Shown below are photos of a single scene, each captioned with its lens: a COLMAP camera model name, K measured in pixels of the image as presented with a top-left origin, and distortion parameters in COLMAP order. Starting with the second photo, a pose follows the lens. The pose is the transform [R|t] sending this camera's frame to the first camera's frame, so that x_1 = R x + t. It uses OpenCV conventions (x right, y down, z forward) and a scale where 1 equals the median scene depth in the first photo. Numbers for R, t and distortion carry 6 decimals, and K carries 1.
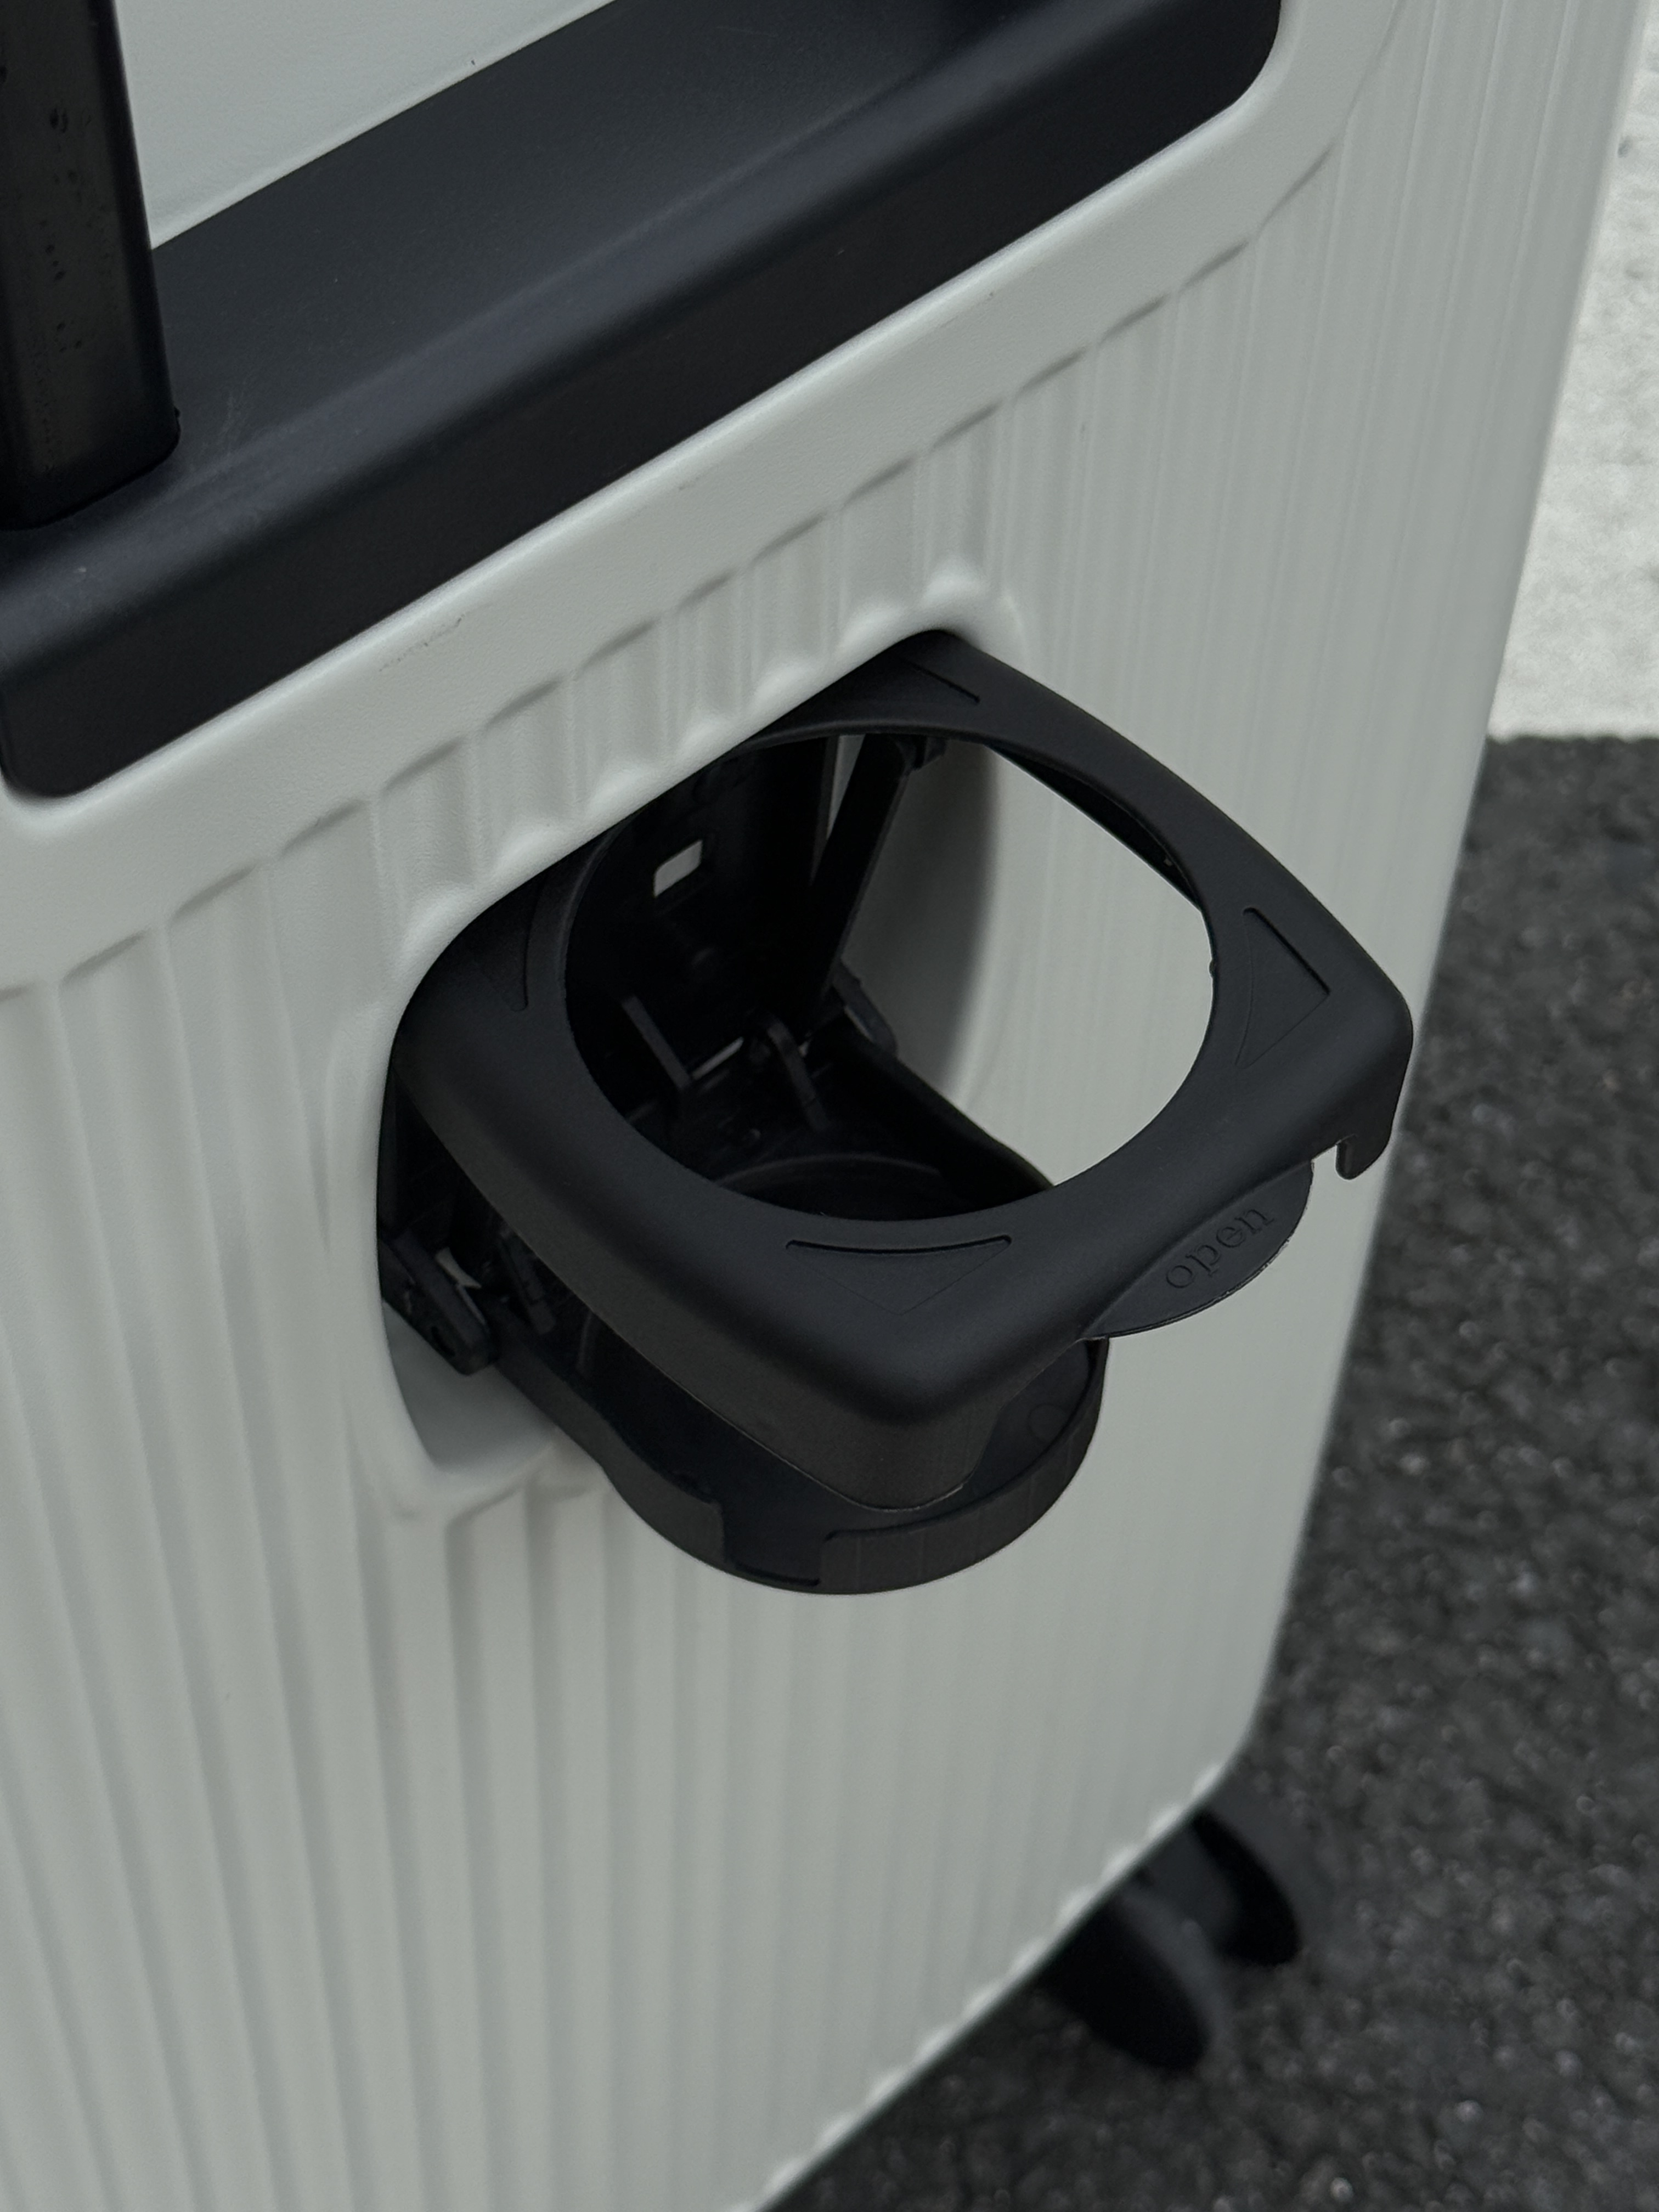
lens RADIAL K [[3983.1, 0, 828.2], [0, 3983.1, 1106.2], [0, 0, 1]] dist [0.131030, 0.000000]
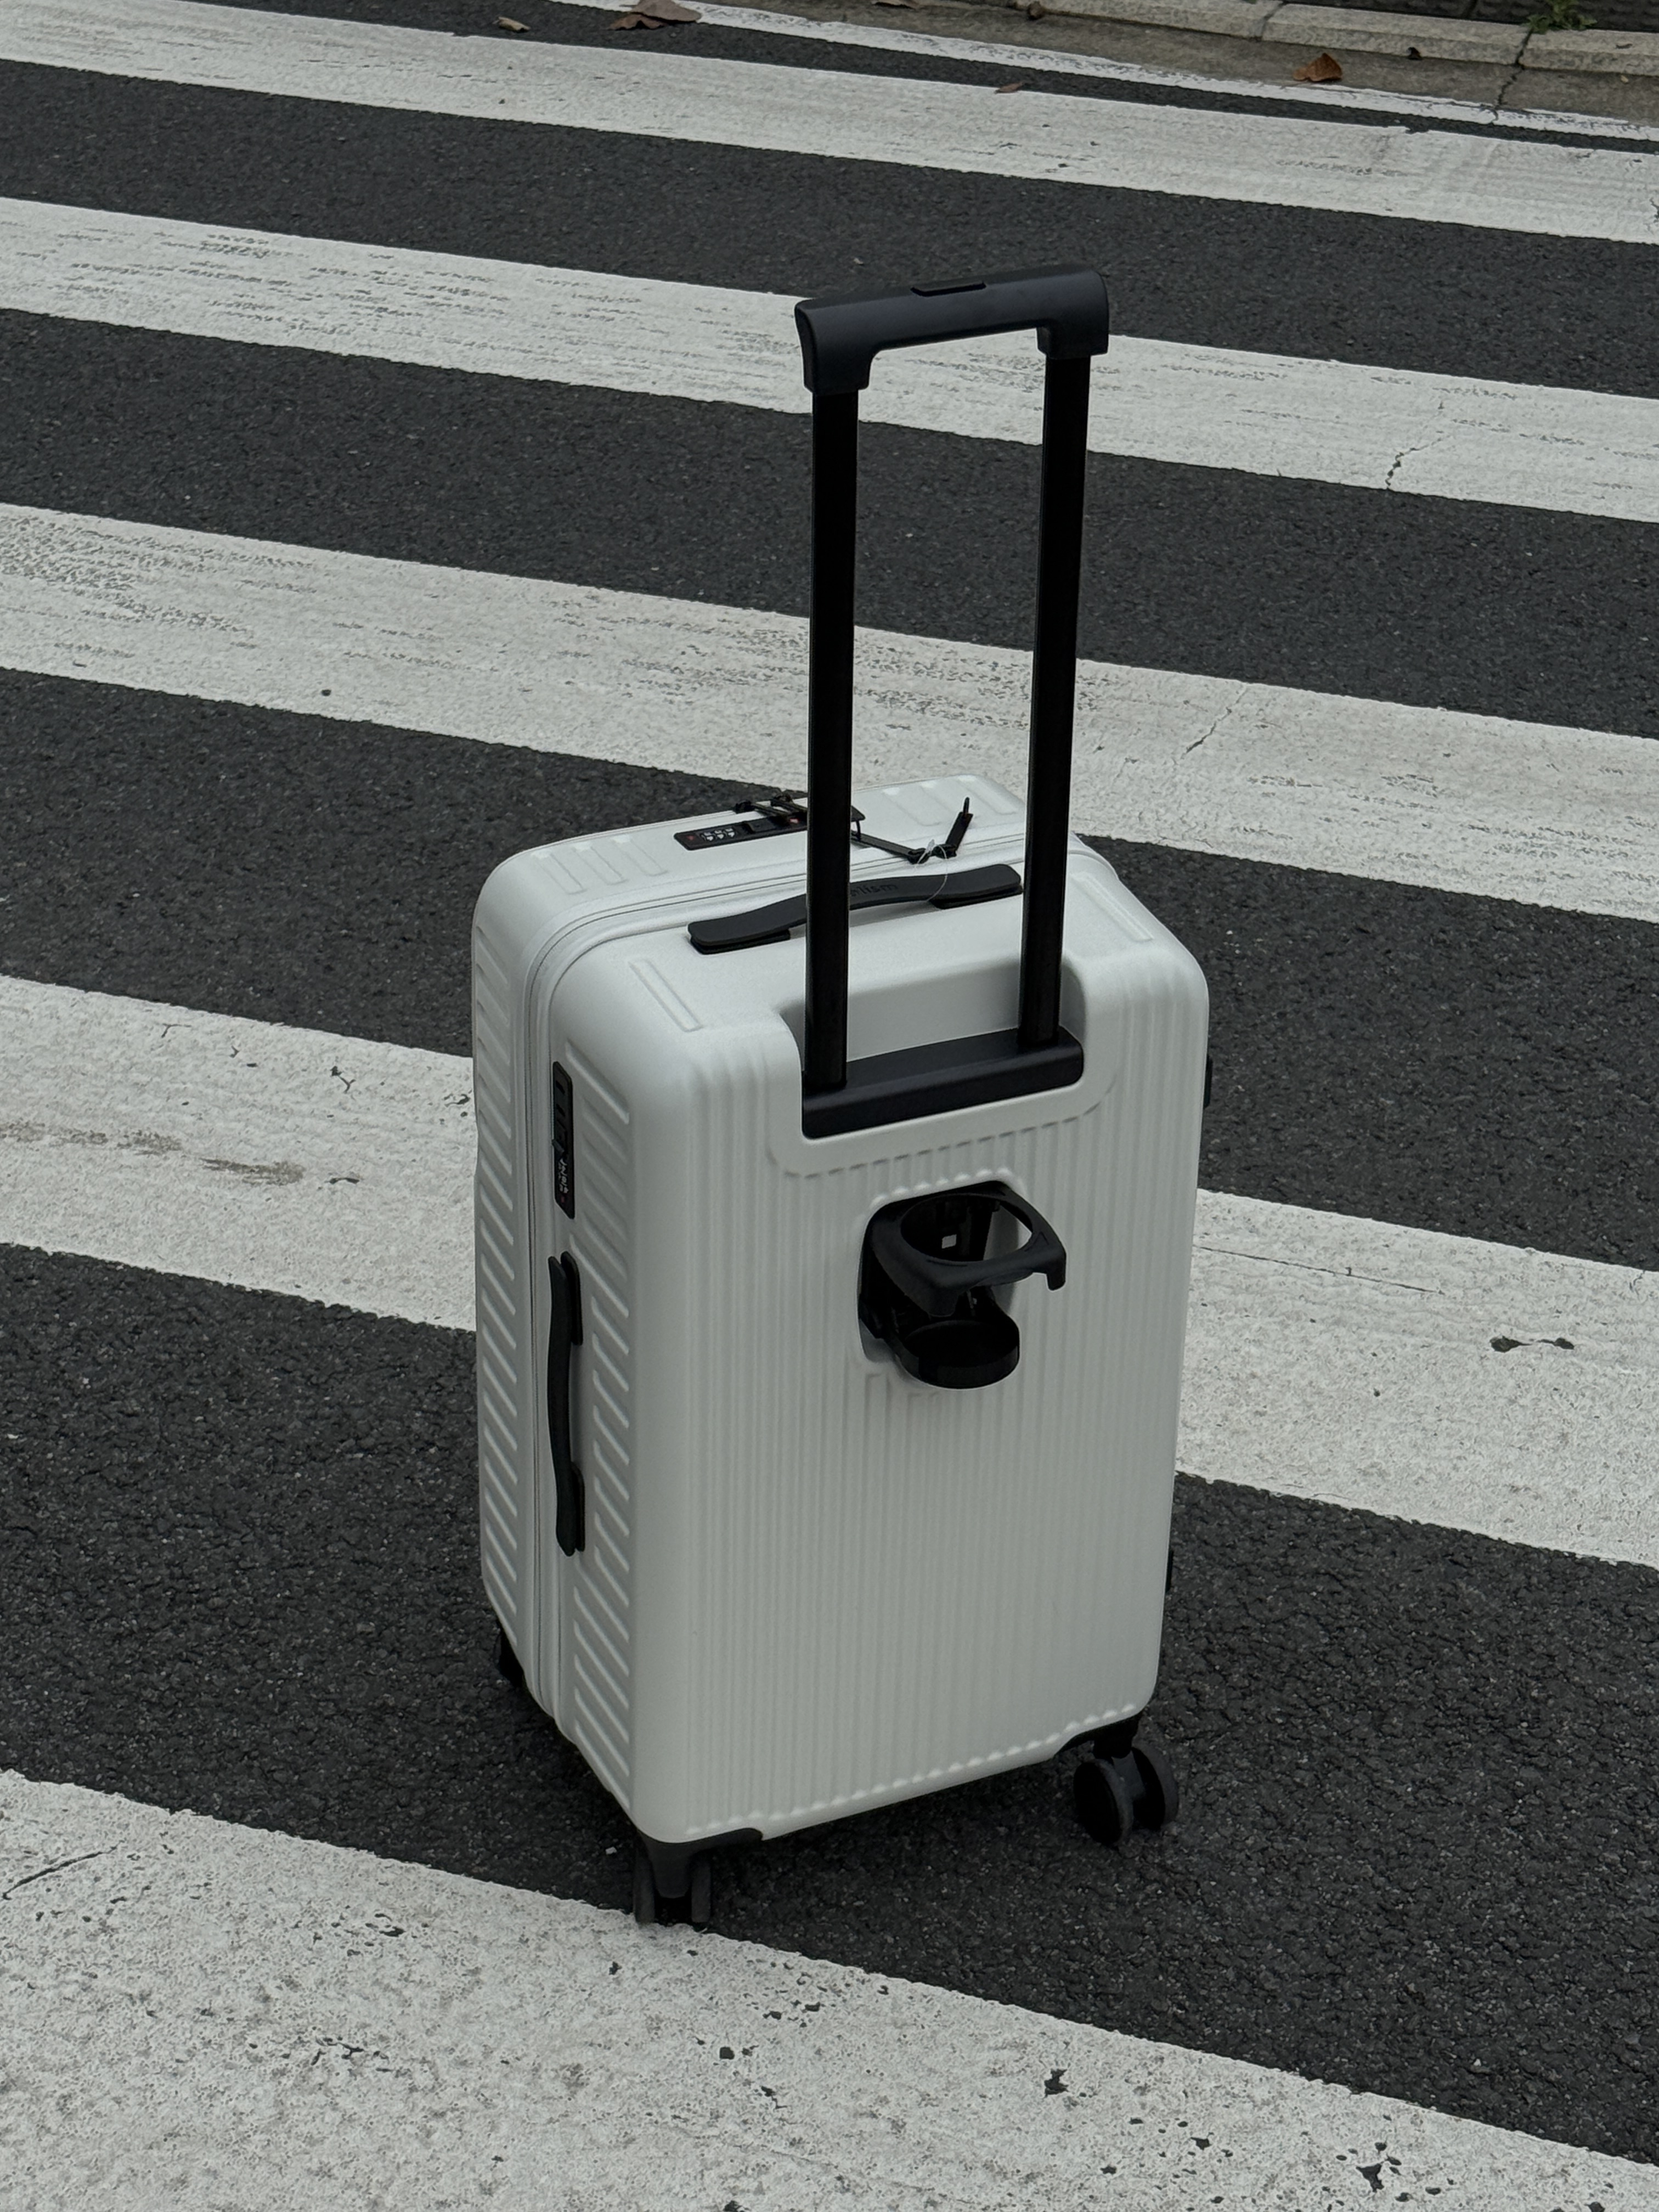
lens RADIAL K [[3983.1, 0, 822.4], [0, 3983.1, 1097.6], [0, 0, 1]] dist [0.131030, 0.000000]
pose [[0.947691, 0.142894, -0.285418, 1.060648], [-0.242773, 0.903227, -0.353895, 1.385204], [0.207228, 0.404675, 0.890671, -3.022600]]
